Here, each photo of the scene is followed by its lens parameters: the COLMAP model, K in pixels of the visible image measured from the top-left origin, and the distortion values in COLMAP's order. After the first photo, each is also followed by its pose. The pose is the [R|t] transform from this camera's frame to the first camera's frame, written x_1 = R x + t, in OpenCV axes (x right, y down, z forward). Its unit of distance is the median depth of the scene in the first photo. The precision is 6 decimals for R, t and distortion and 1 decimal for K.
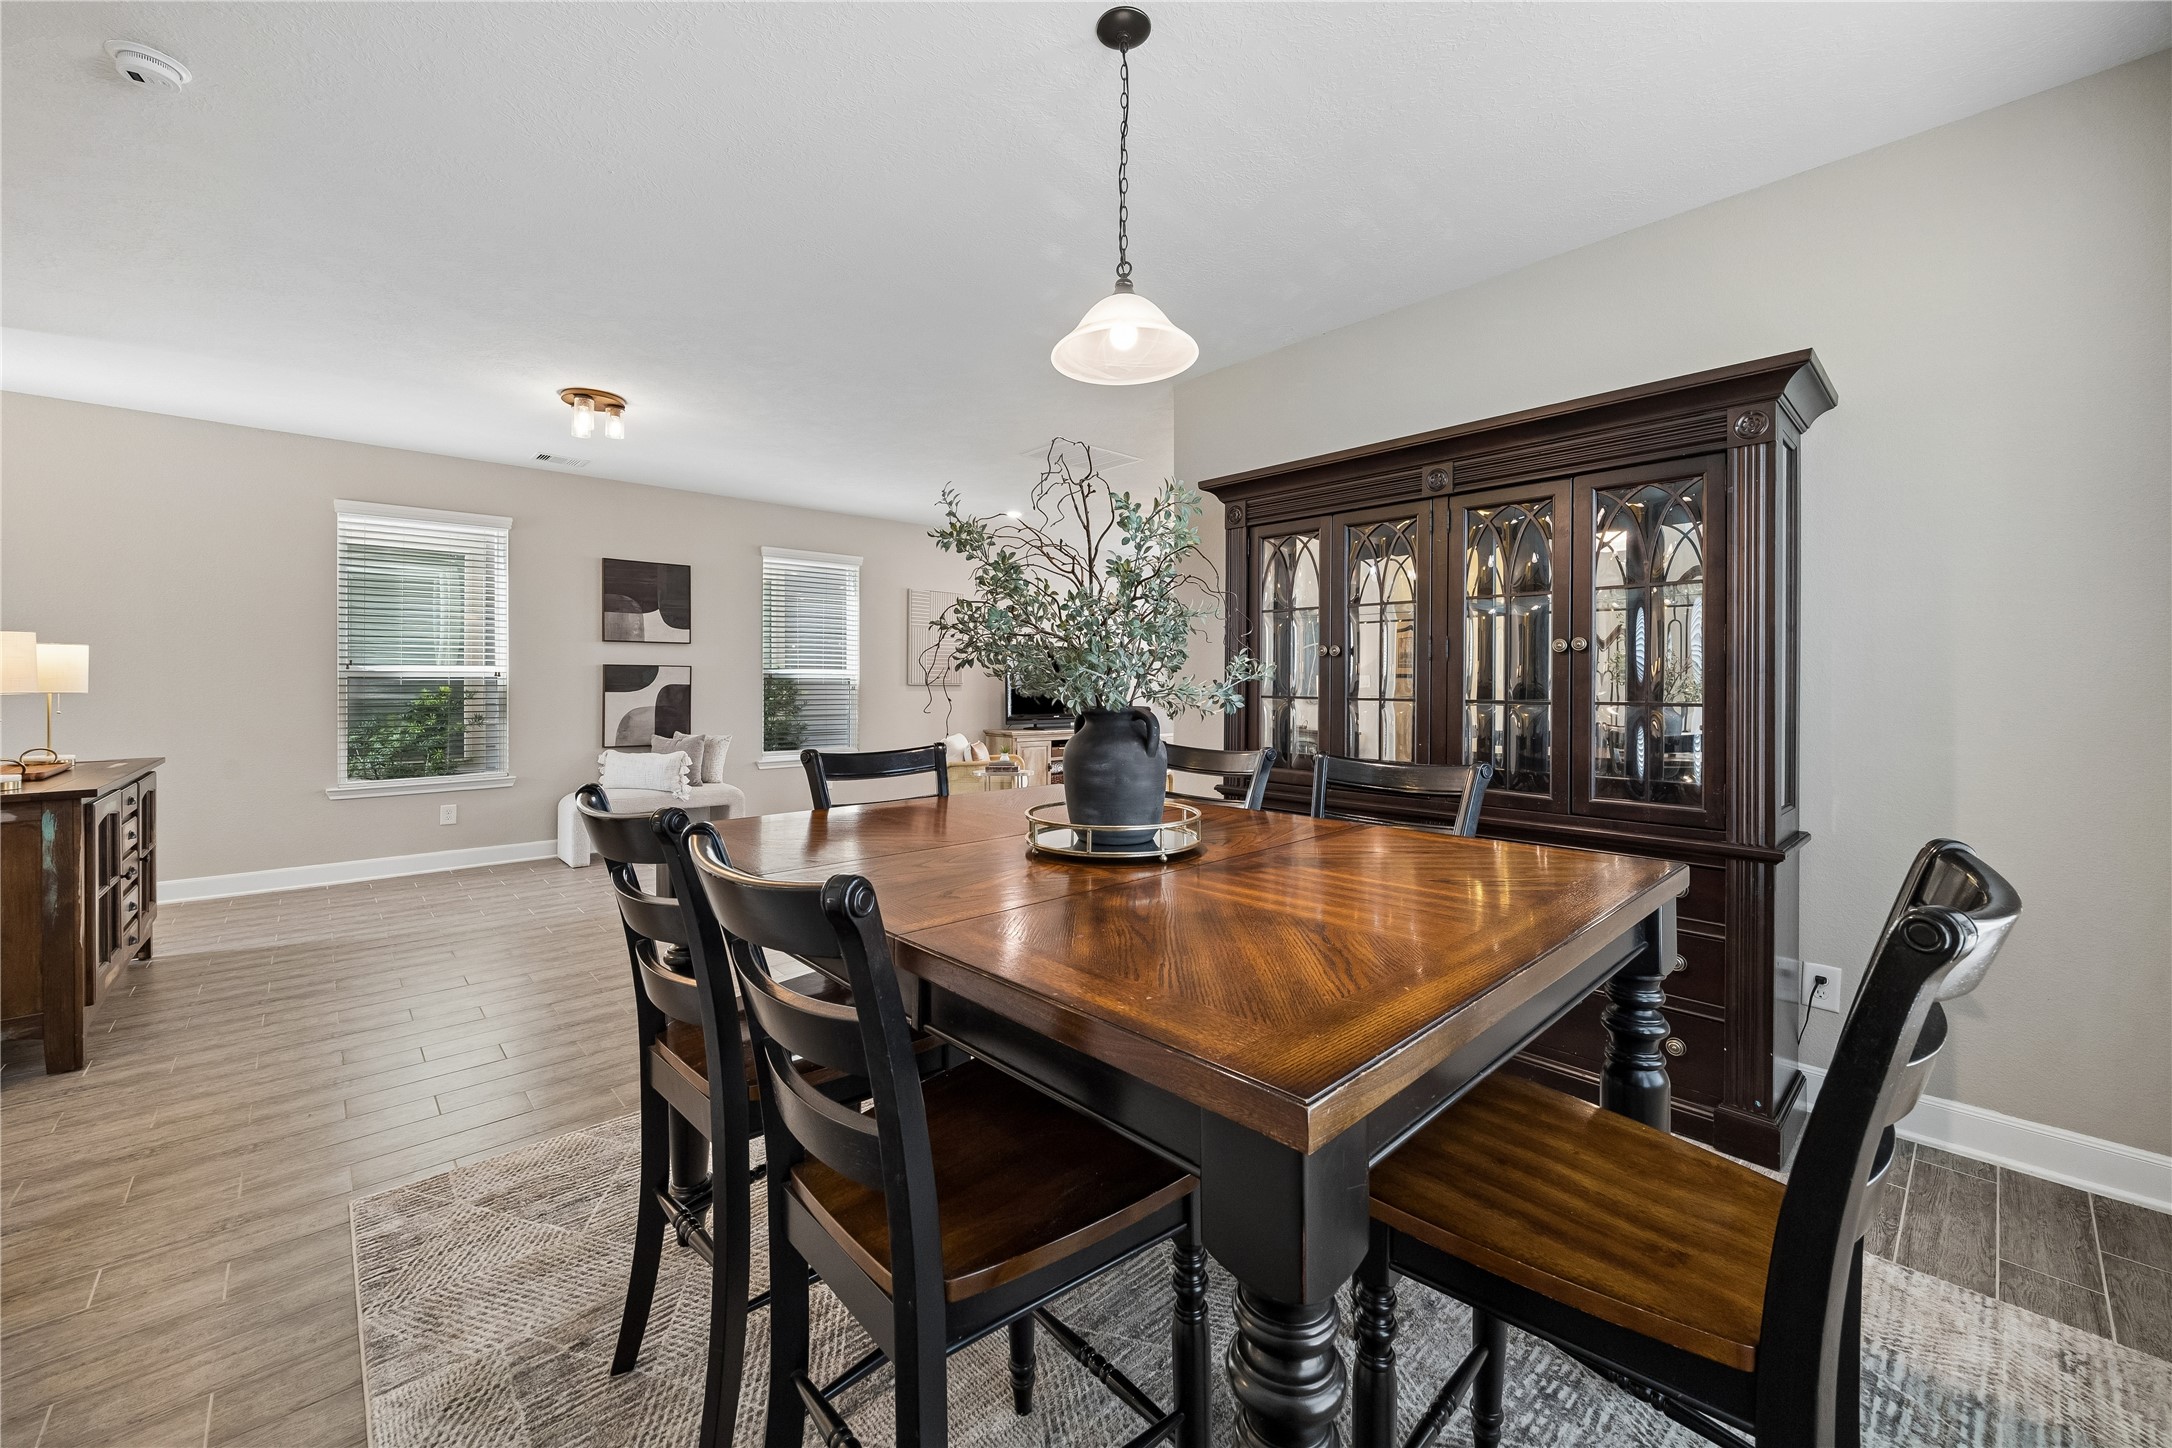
lens RADIAL K [[837.2, 0, 1095.1], [0, 837.2, 688.7], [0, 0, 1]] dist [-0.001040, -0.000139]
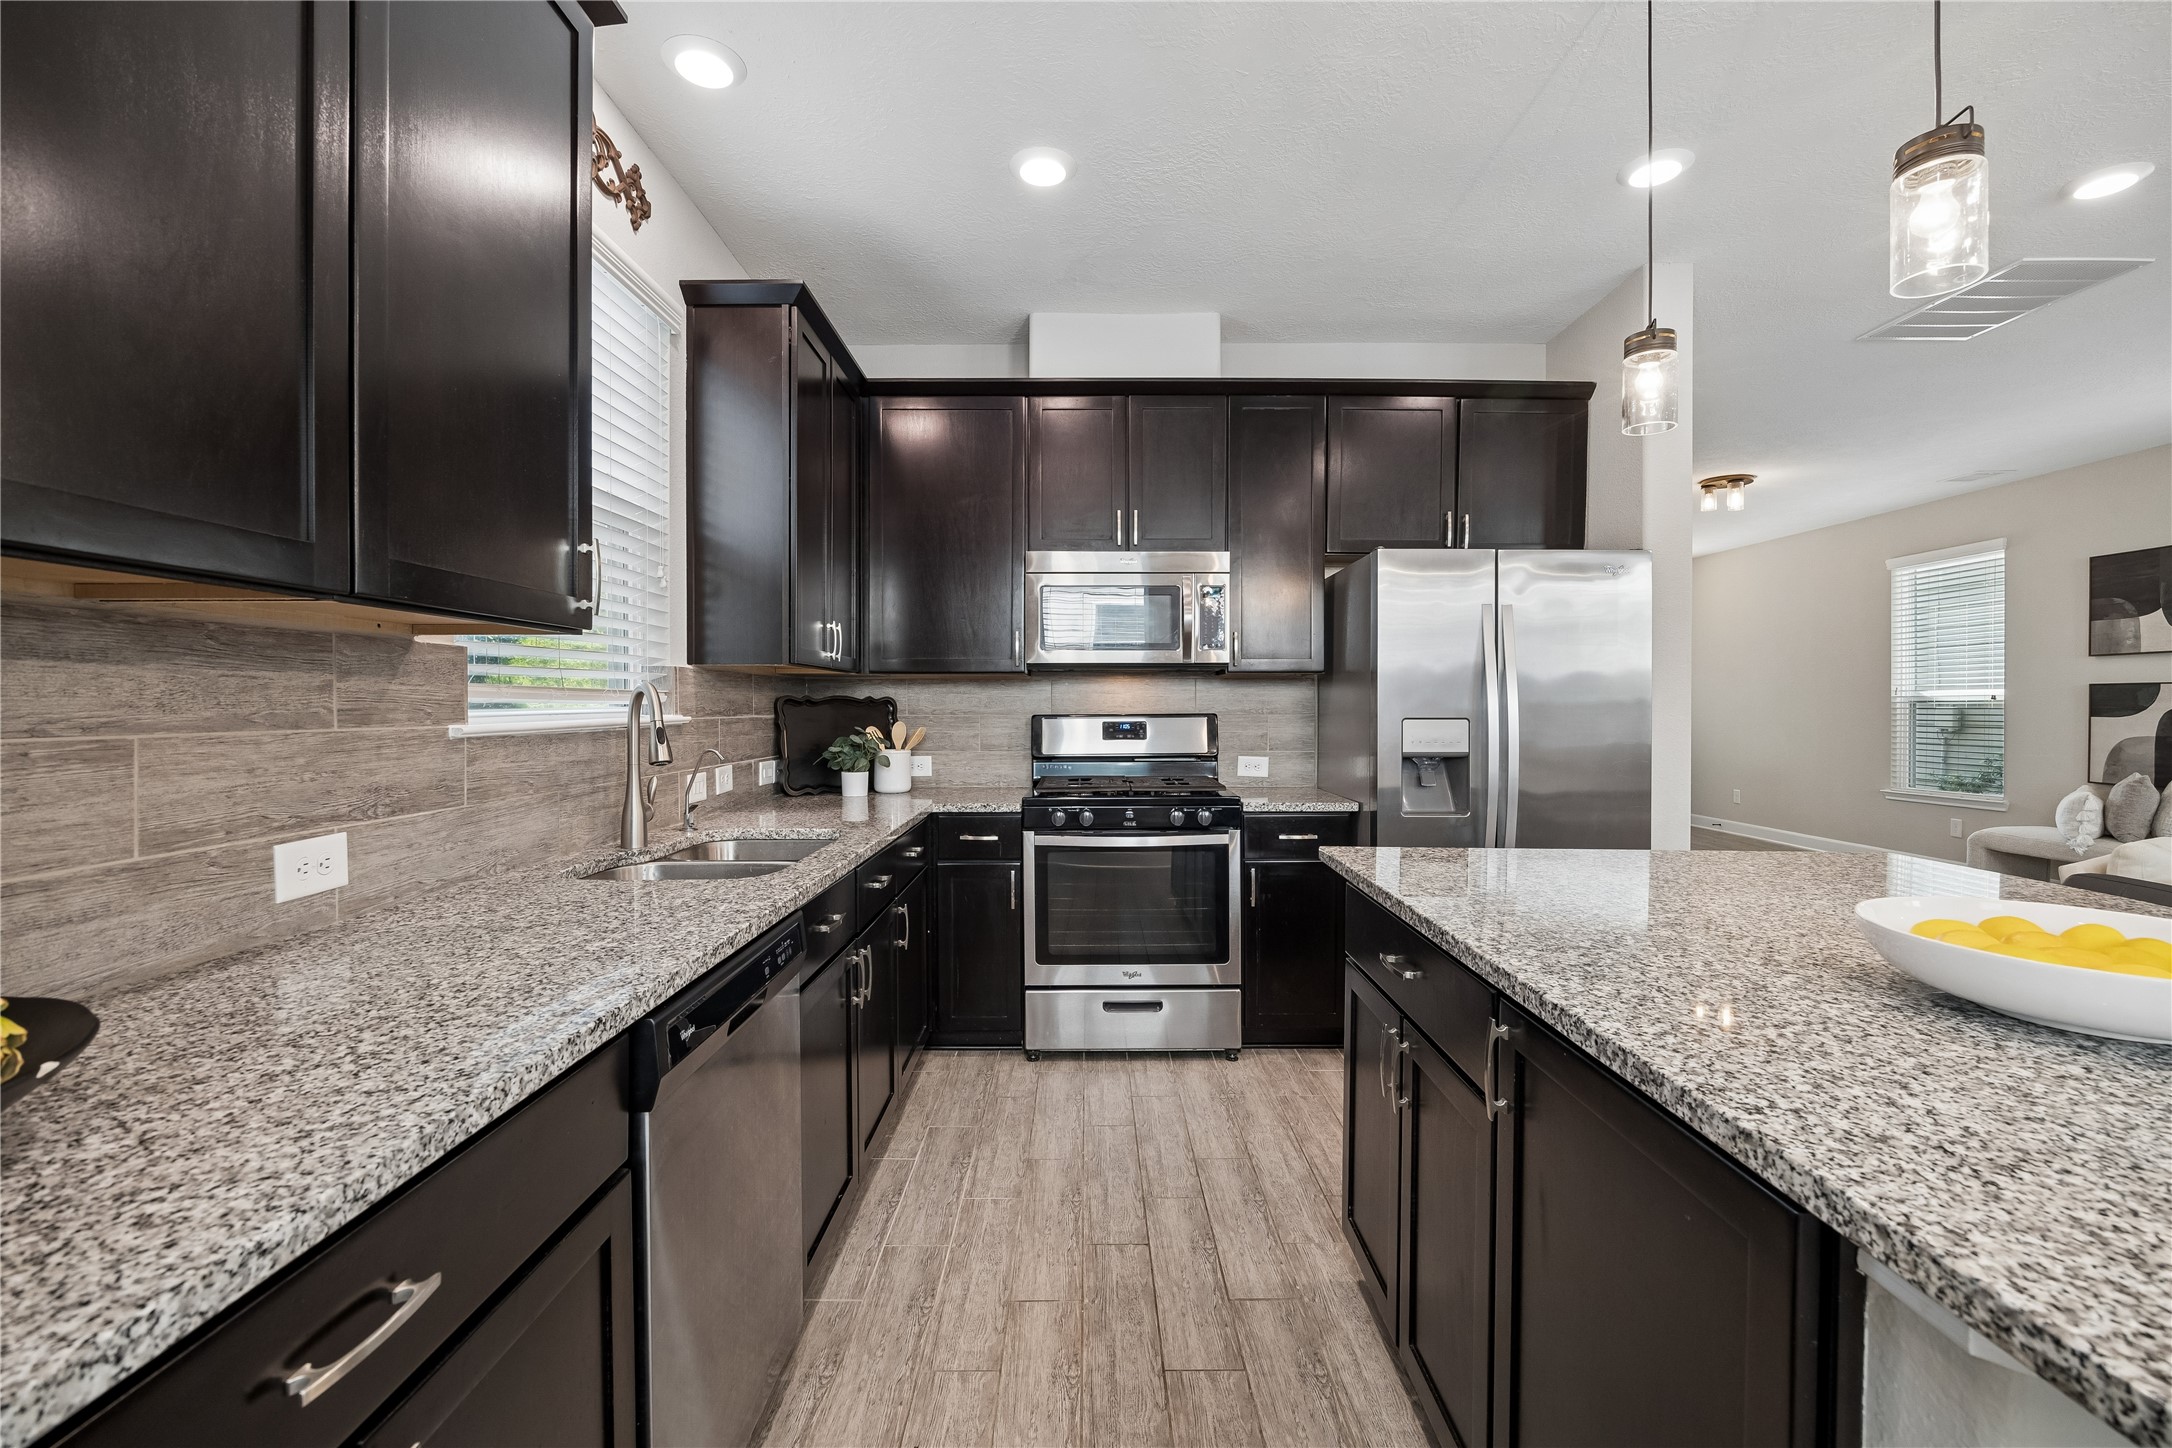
lens RADIAL K [[909.6, 0, 1086.0], [0, 909.6, 724.0], [0, 0, 1]] dist [-0.000807, -0.000172]
pose [[-0.670449, 0.015127, -0.741801, 0.768311], [-0.006981, 0.999619, 0.026694, -0.005627], [0.741922, 0.023076, -0.670089, 0.860070]]
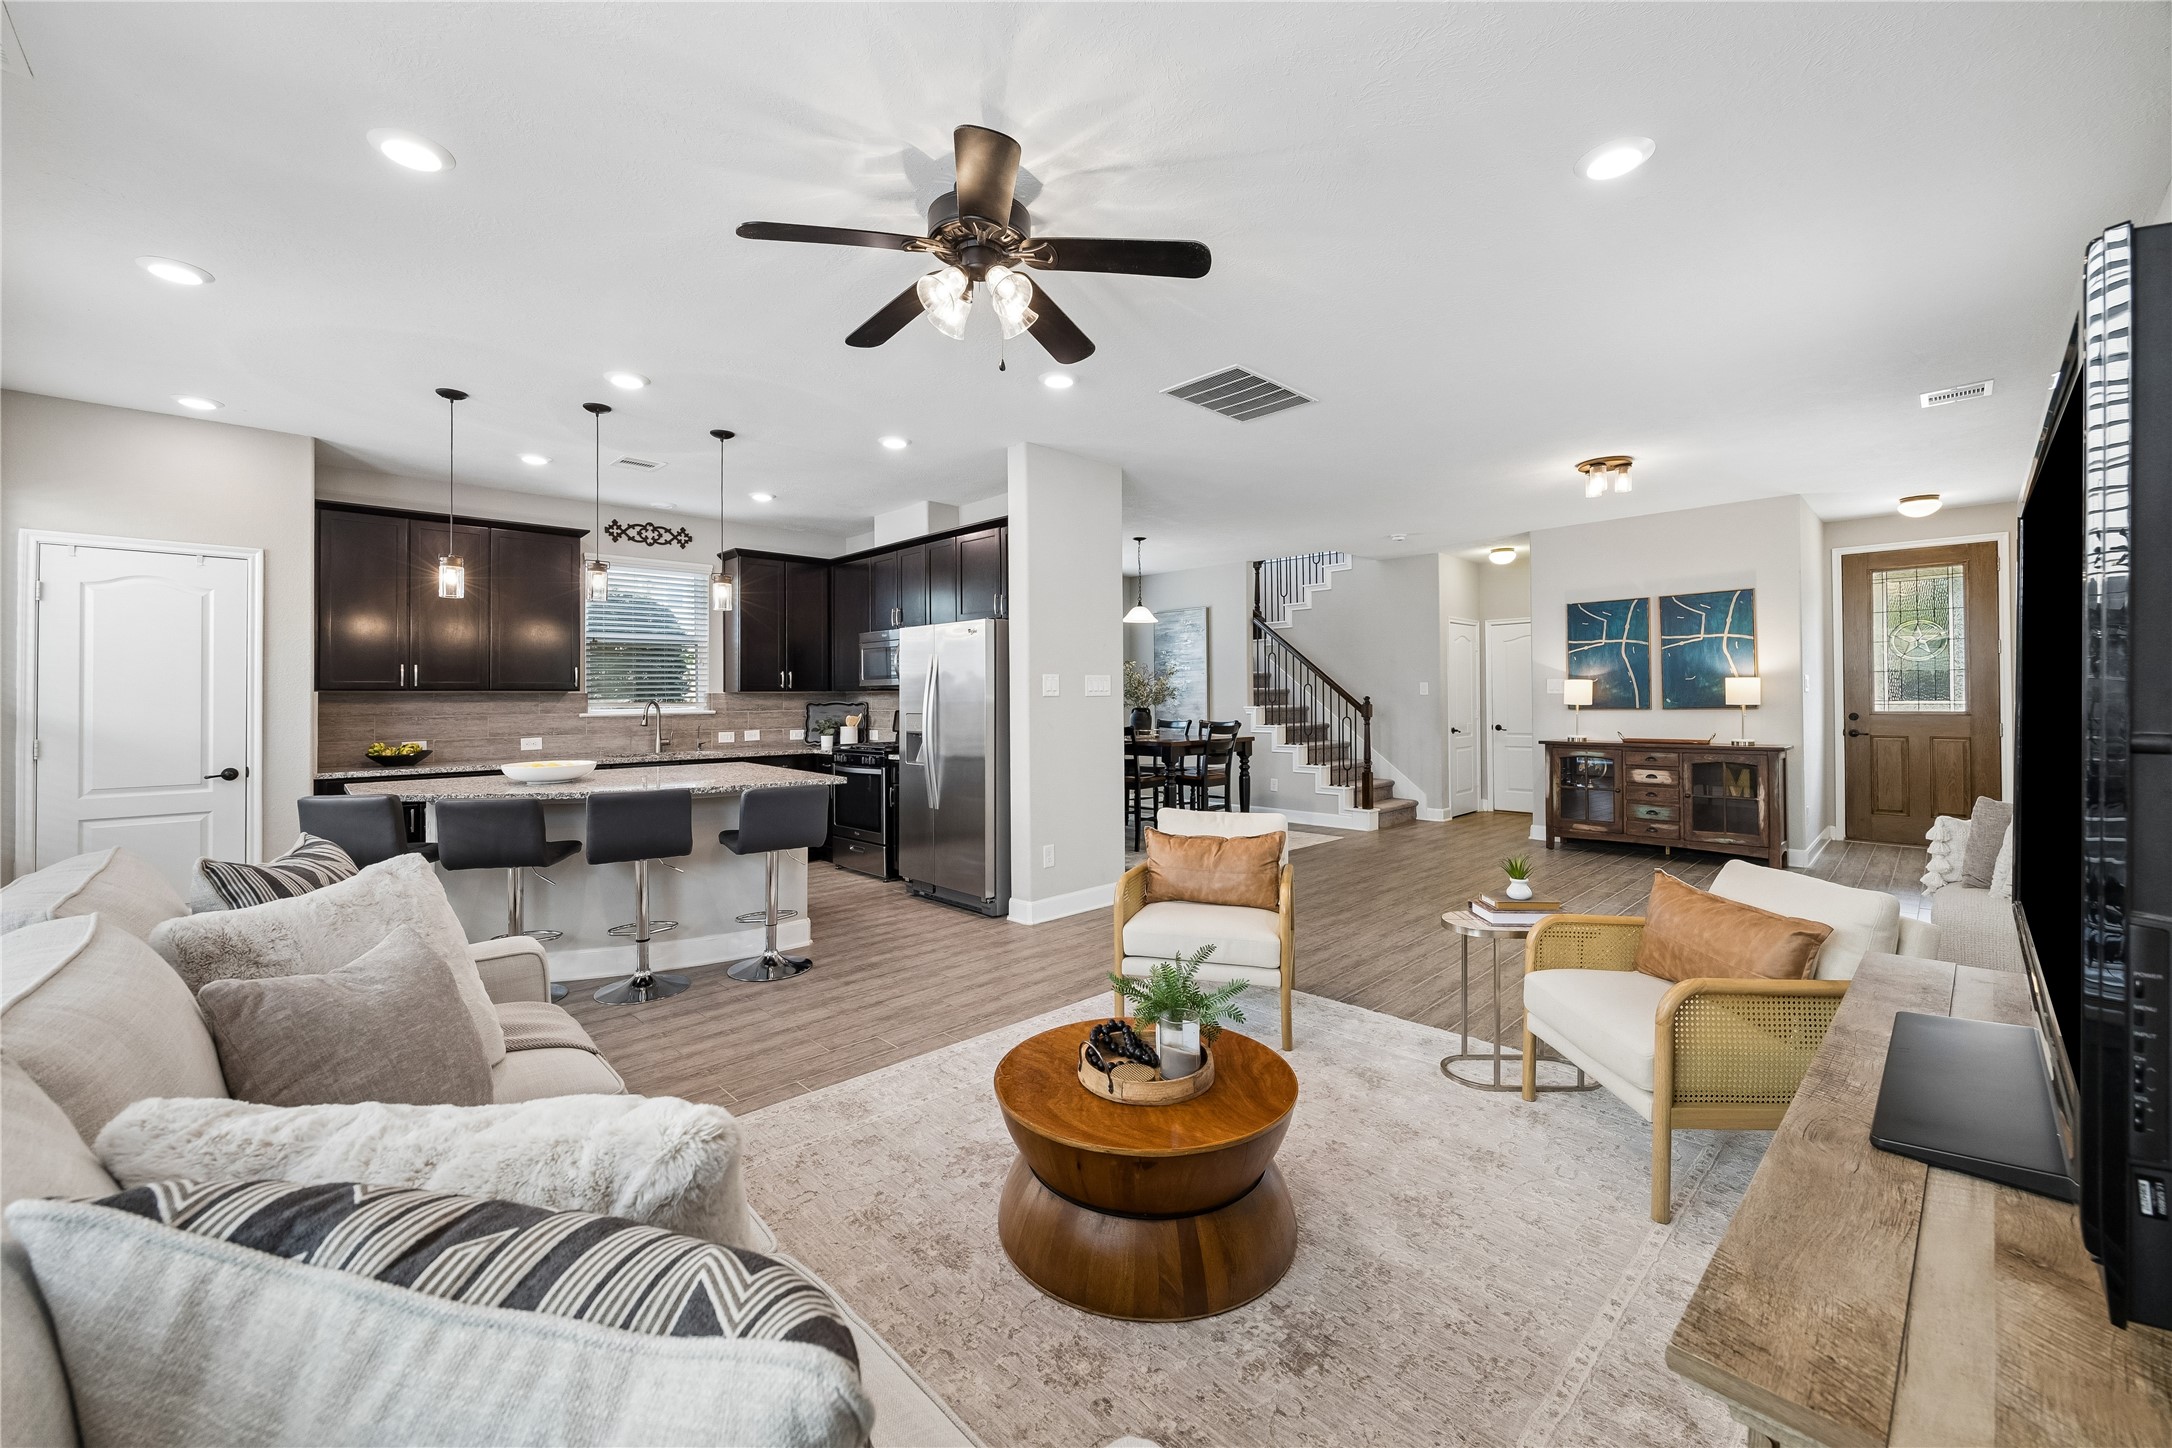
lens RADIAL K [[870.4, 0, 1079.2], [0, 870.4, 692.0], [0, 0, 1]] dist [-0.001212, -0.000036]
pose [[-0.999338, 0.007895, -0.035510, 0.139711], [0.007938, 0.999968, -0.001072, -0.016366], [0.035501, -0.001353, -0.999369, 1.582864]]
